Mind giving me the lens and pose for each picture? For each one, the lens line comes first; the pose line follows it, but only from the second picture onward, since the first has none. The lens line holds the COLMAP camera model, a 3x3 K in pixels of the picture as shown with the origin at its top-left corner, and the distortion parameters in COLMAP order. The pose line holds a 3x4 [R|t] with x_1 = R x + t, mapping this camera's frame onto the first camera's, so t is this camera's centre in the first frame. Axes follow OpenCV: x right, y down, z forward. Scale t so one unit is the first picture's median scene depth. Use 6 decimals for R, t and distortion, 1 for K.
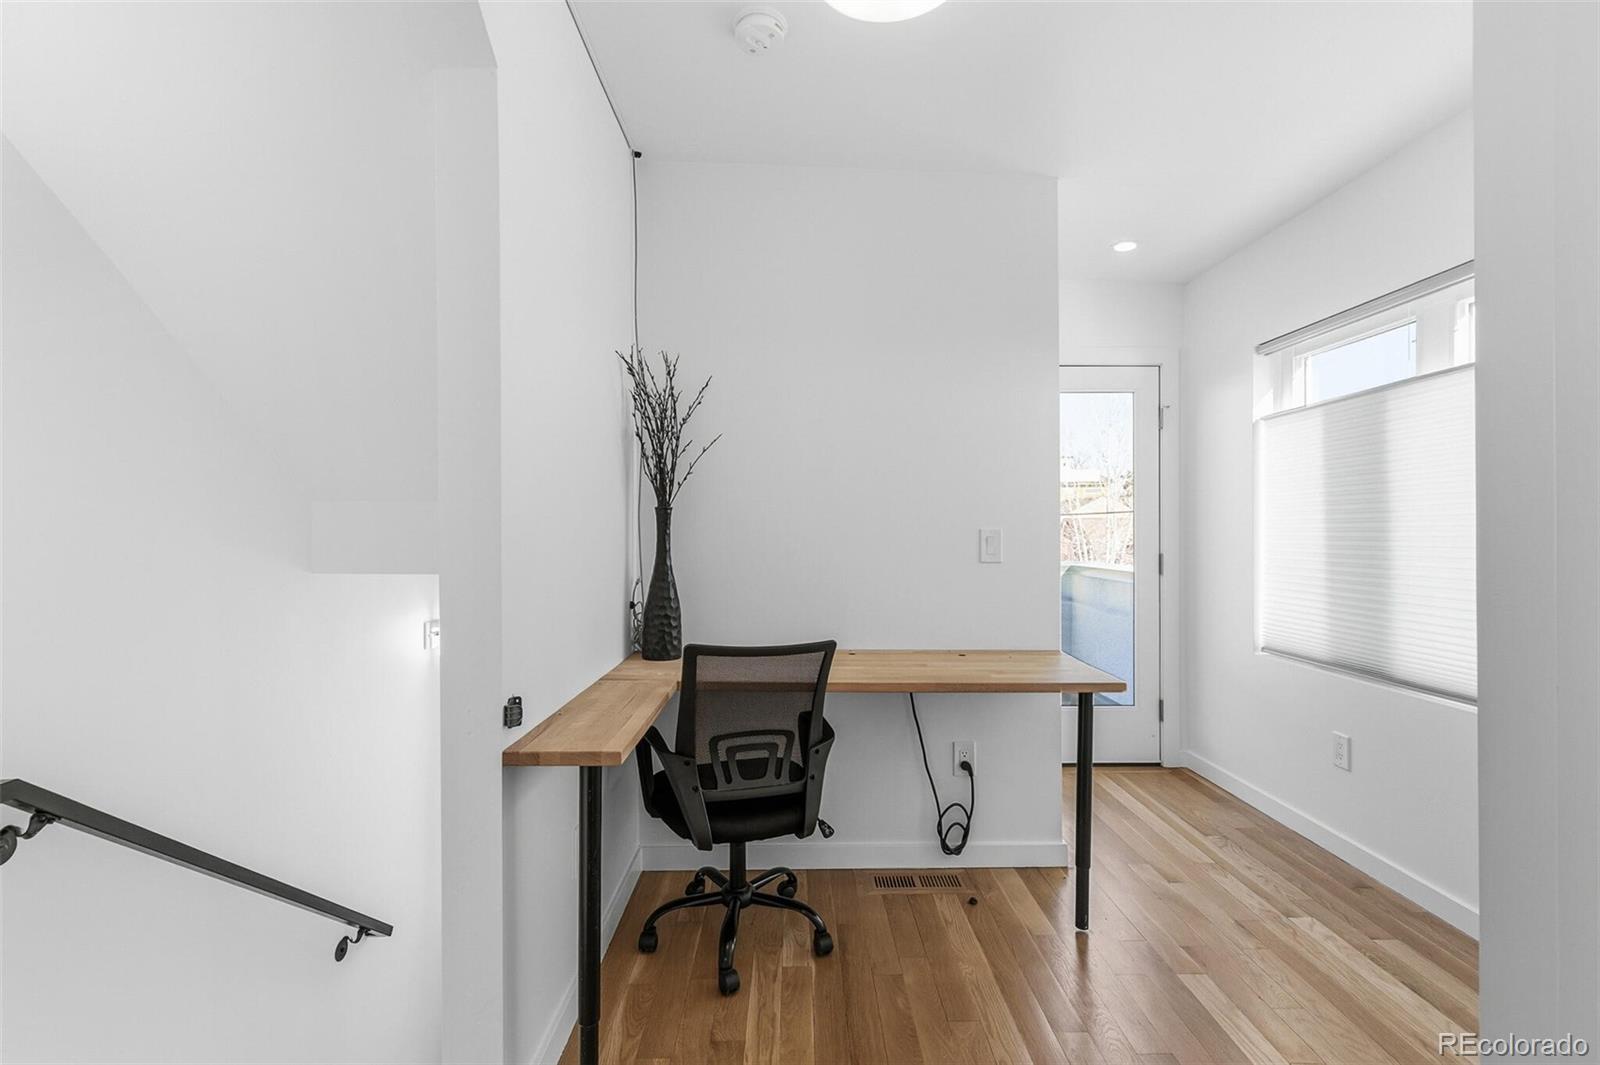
lens RADIAL K [[735.4, 0, 801.4], [0, 735.4, 535.8], [0, 0, 1]] dist [0.005825, 0.000986]
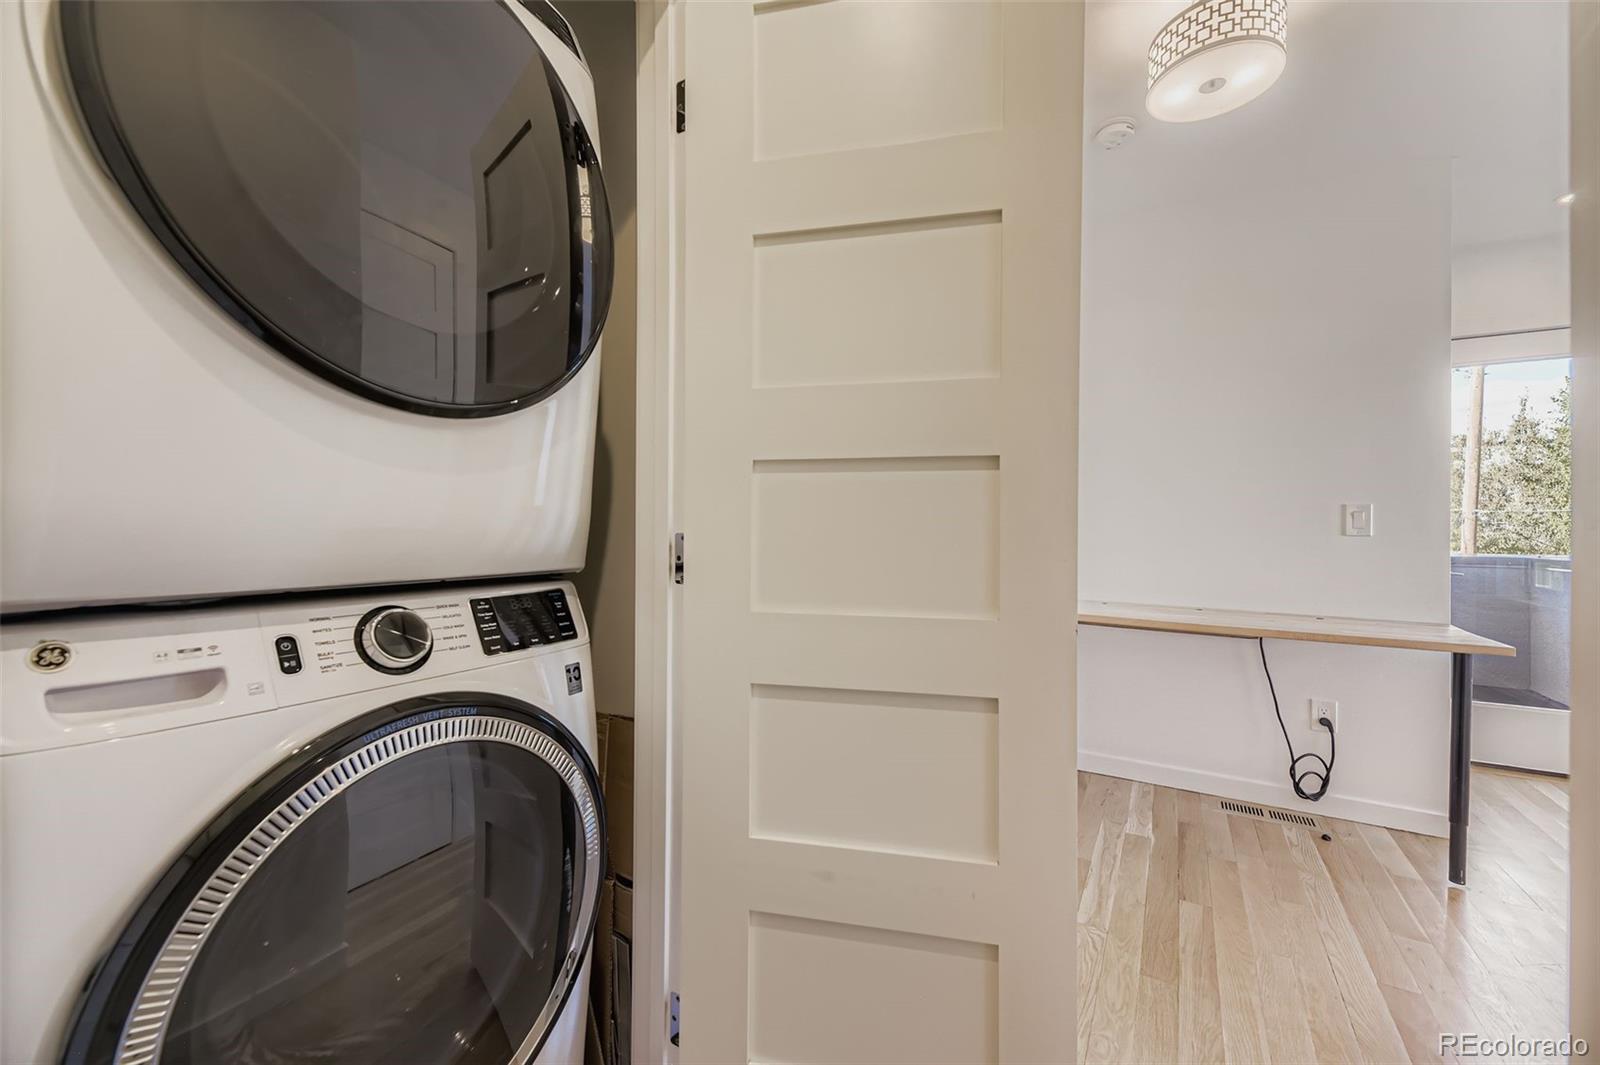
lens RADIAL K [[603.1, 0, 796.8], [0, 603.1, 535.6], [0, 0, 1]] dist [0.000452, -0.000029]
pose [[0.843892, 0.011547, -0.536389, 0.040322], [-0.013335, 0.999911, 0.000546, 0.048234], [0.536347, 0.006692, 0.843971, -0.183483]]
